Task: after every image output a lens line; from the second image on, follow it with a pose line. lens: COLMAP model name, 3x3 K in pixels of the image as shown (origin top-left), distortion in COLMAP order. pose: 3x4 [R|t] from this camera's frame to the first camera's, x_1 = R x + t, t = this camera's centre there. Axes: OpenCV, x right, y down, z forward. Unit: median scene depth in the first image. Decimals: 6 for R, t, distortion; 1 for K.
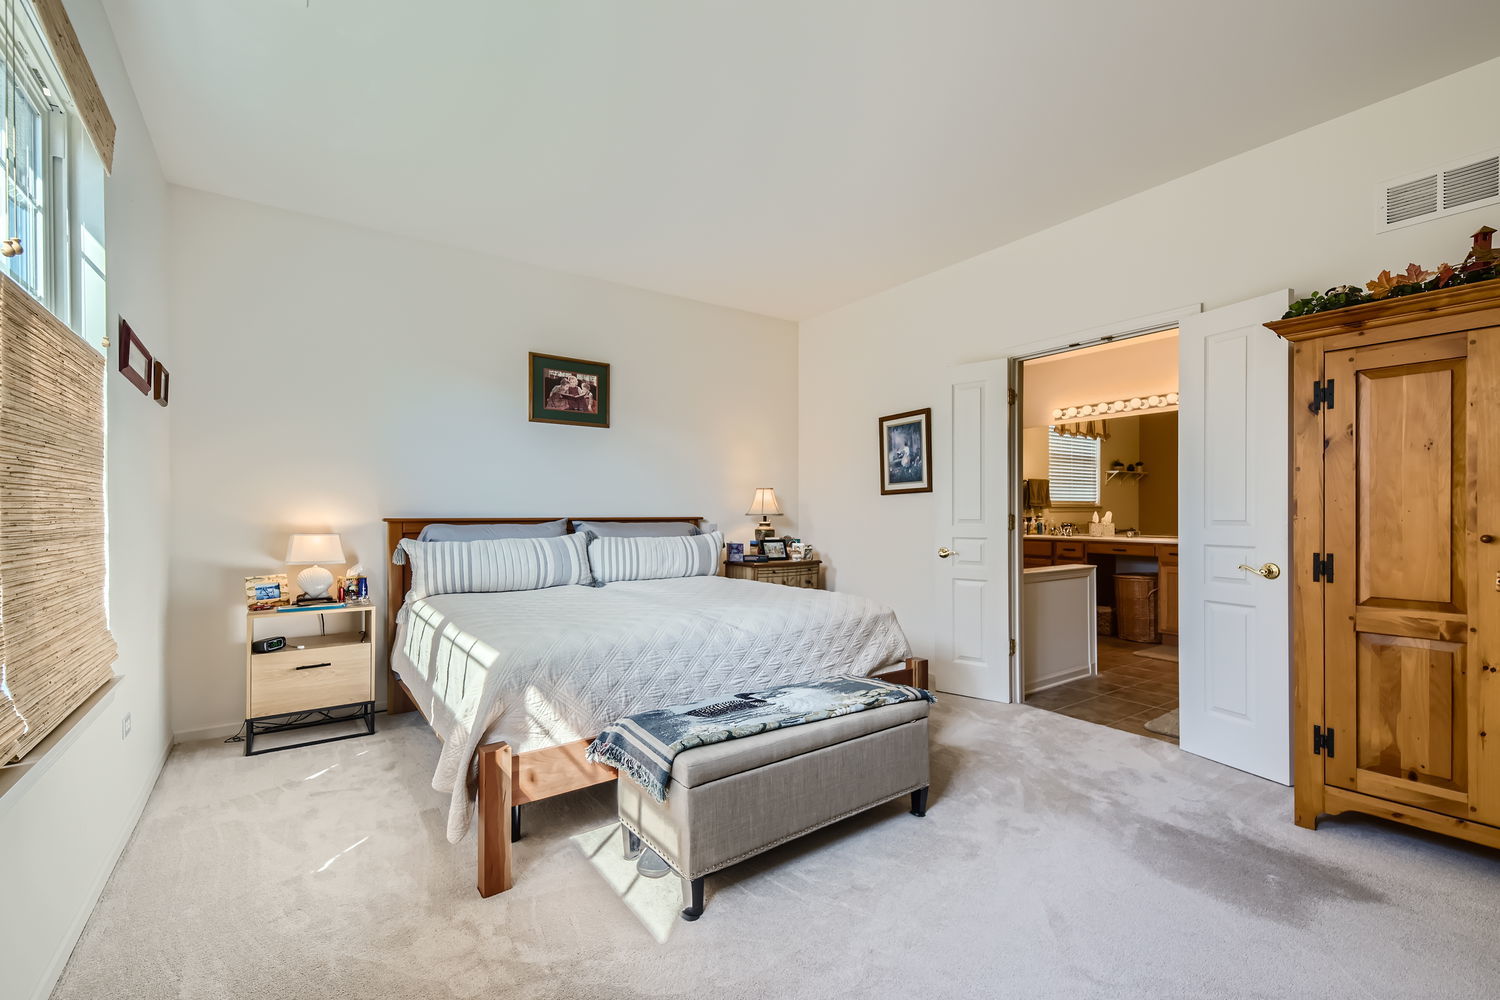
lens RADIAL K [[658.2, 0, 747.7], [0, 658.2, 509.9], [0, 0, 1]] dist [0.021658, -0.003644]
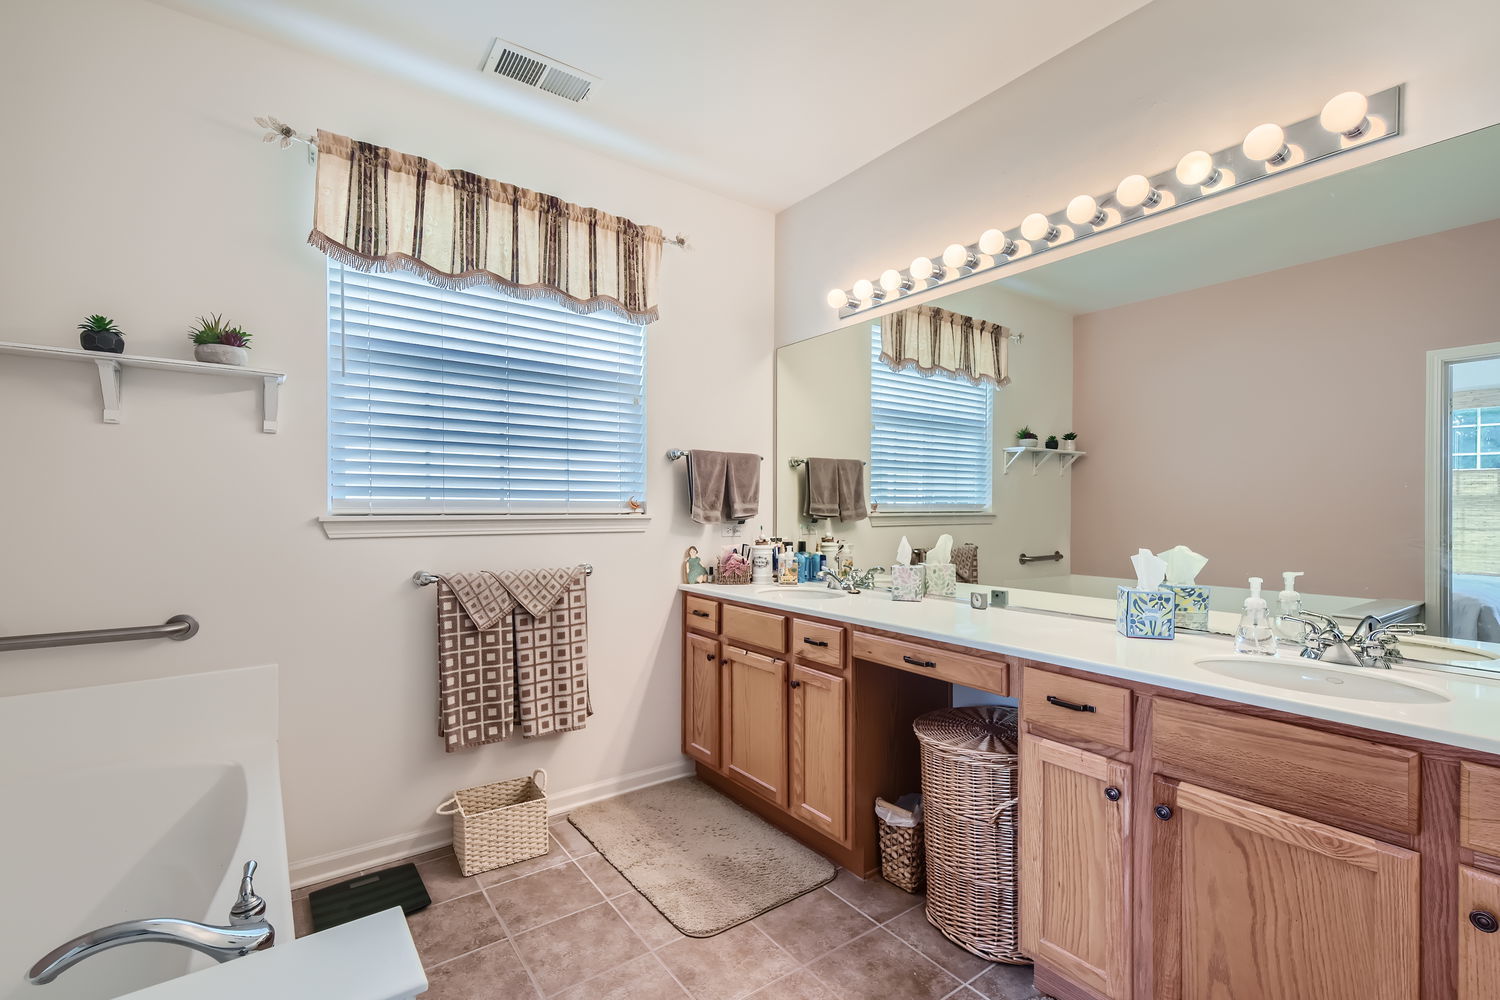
lens RADIAL K [[658.2, 0, 753.1], [0, 658.2, 503.9], [0, 0, 1]] dist [0.021658, -0.003644]
pose [[0.999818, 0.002980, 0.018846, 0.363428], [-0.003040, 0.999990, 0.003140, -0.015286], [-0.018837, -0.003196, 0.999817, 0.516769]]
